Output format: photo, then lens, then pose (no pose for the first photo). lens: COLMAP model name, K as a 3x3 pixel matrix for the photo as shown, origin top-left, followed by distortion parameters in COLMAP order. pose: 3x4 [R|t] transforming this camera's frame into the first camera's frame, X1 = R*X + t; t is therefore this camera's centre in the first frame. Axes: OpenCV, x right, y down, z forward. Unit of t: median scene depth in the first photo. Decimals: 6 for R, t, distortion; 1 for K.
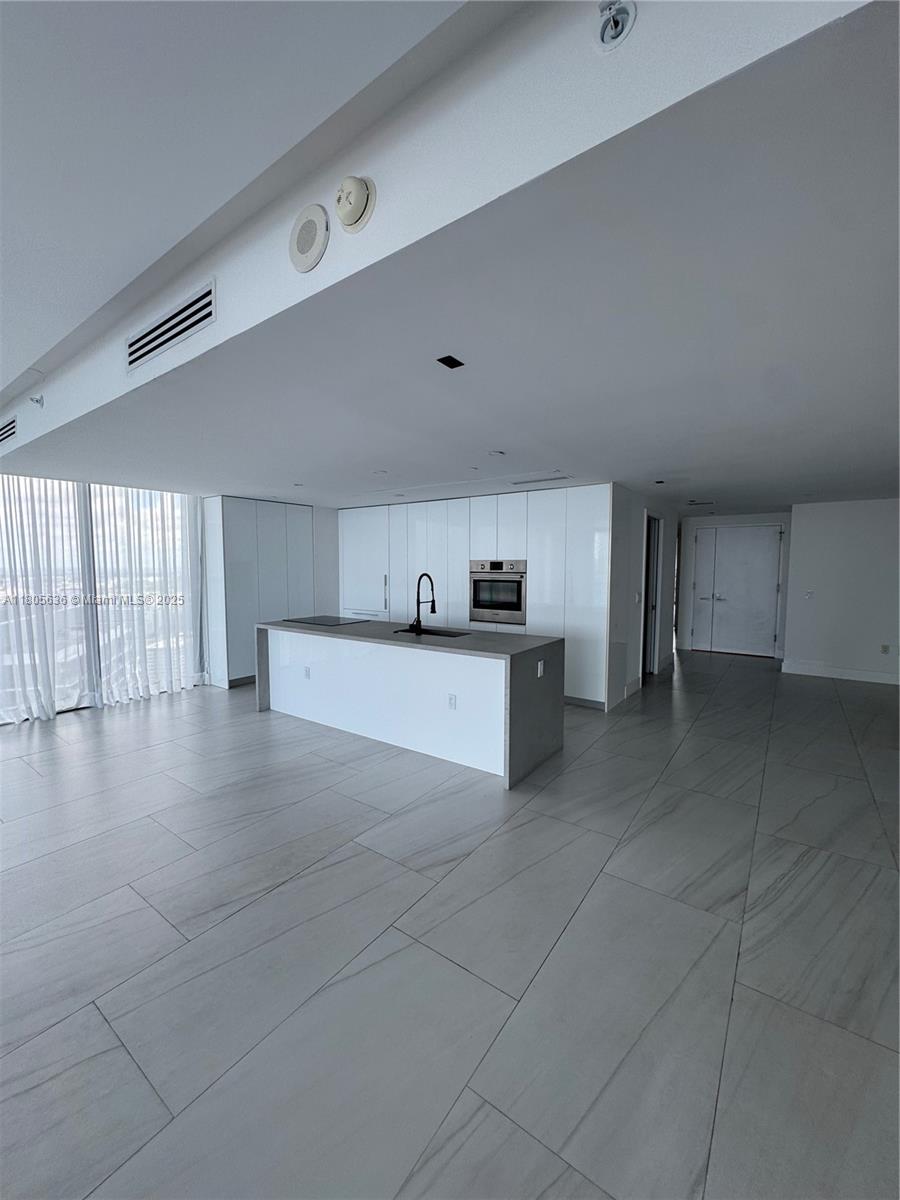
lens RADIAL K [[477.5, 0, 449.4], [0, 477.5, 601.1], [0, 0, 1]] dist [0.000781, -0.000064]
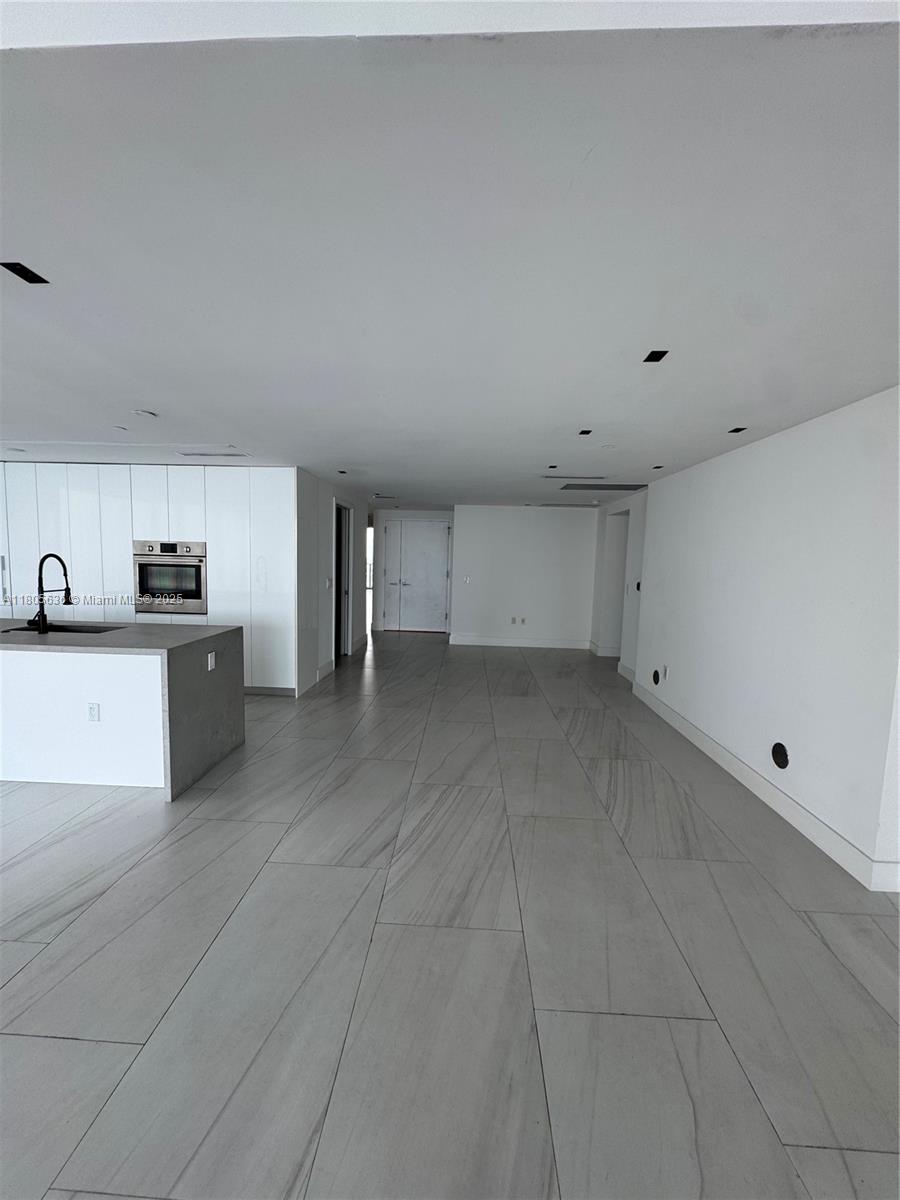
lens RADIAL K [[477.5, 0, 446.8], [0, 477.5, 601.1], [0, 0, 1]] dist [0.000781, -0.000064]
pose [[0.839152, -0.029466, 0.543098, 0.061040], [0.014567, 0.999391, 0.031714, 0.003448], [-0.543702, -0.018702, 0.839070, -0.006638]]
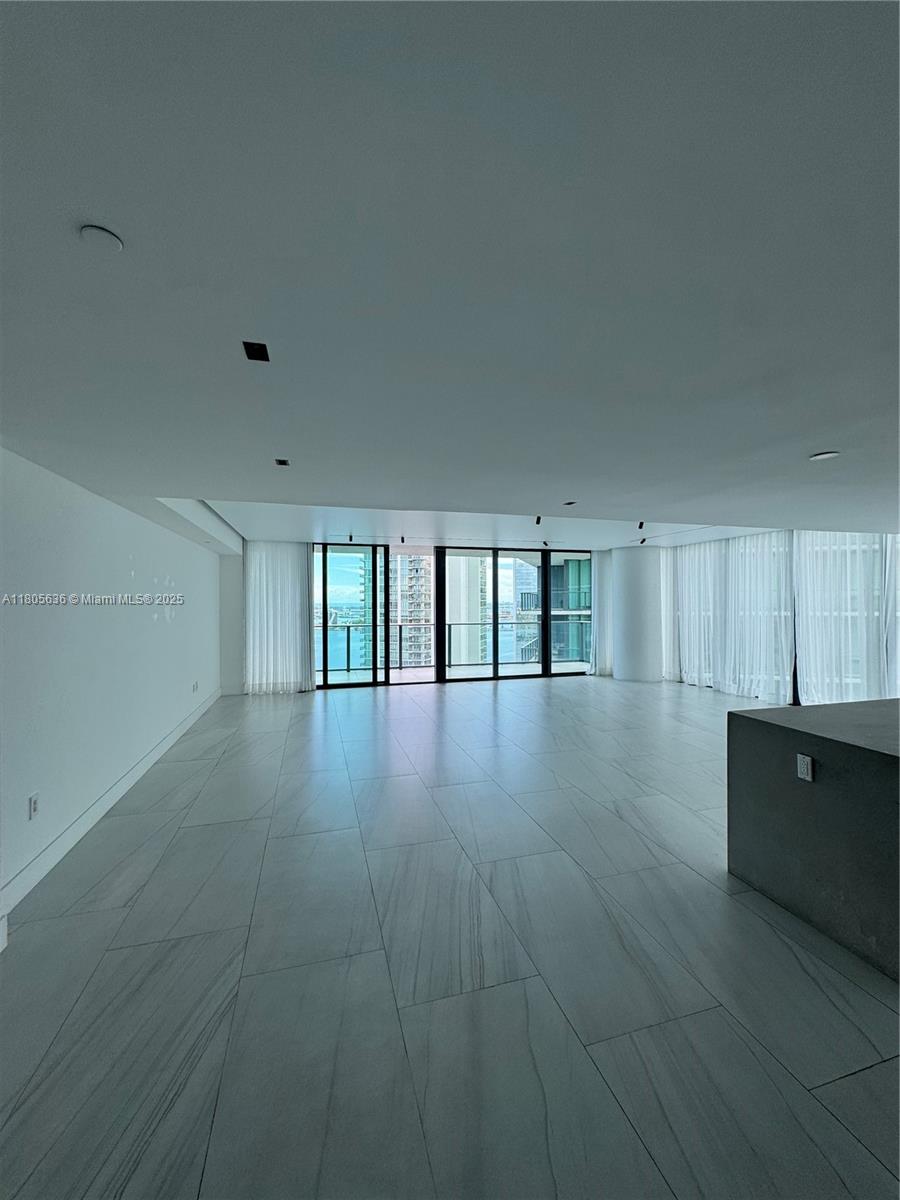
lens RADIAL K [[477.5, 0, 444.3], [0, 477.5, 604.1], [0, 0, 1]] dist [0.000781, -0.000064]
pose [[-0.629944, 0.006581, -0.776613, 0.815899], [-0.055137, 0.997062, 0.053172, -0.071570], [0.774681, 0.076316, -0.627730, 0.819413]]
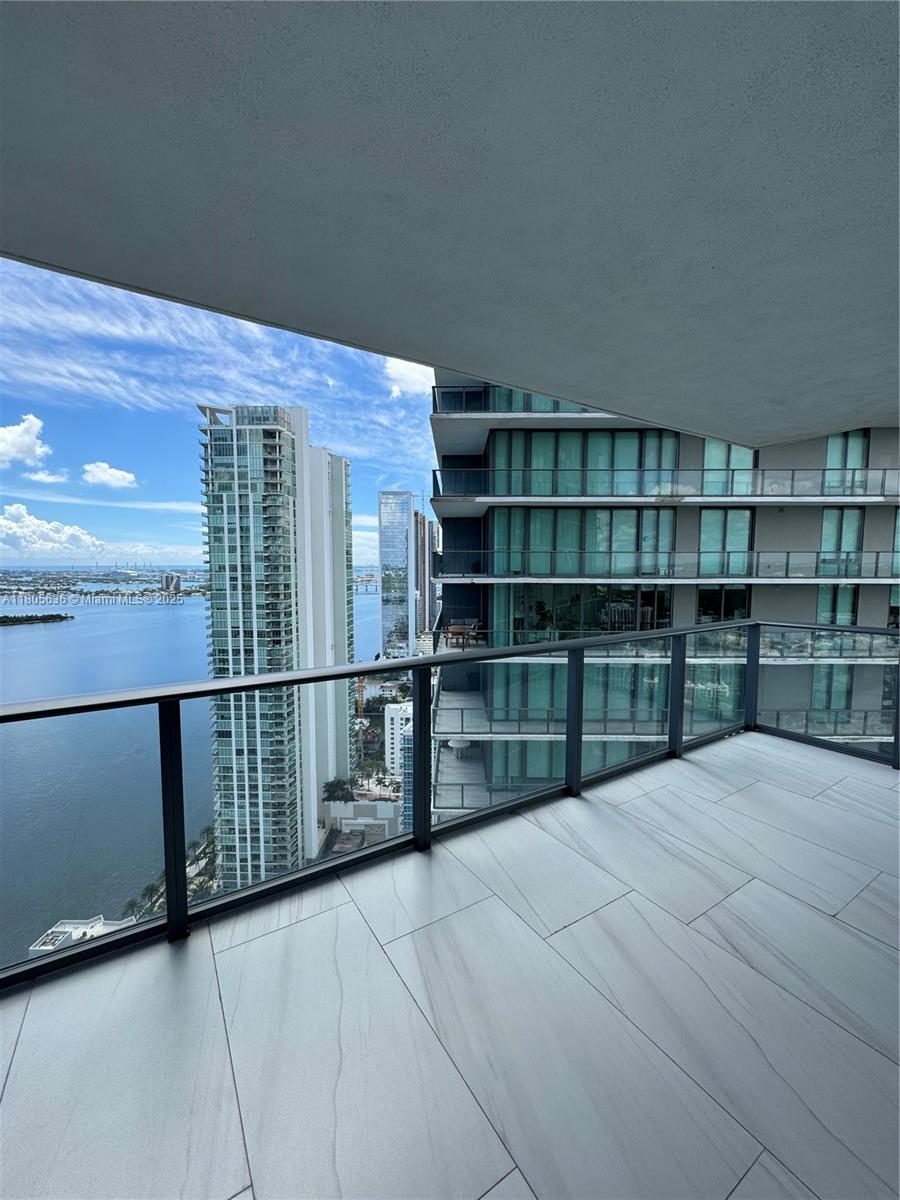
lens RADIAL K [[477.5, 0, 447.2], [0, 477.5, 601.8], [0, 0, 1]] dist [0.000781, -0.000064]
pose [[-0.382675, 0.071471, -0.921115, 0.493177], [-0.071360, 0.991738, 0.106597, -0.049167], [0.921123, 0.106523, -0.374413, 0.530489]]
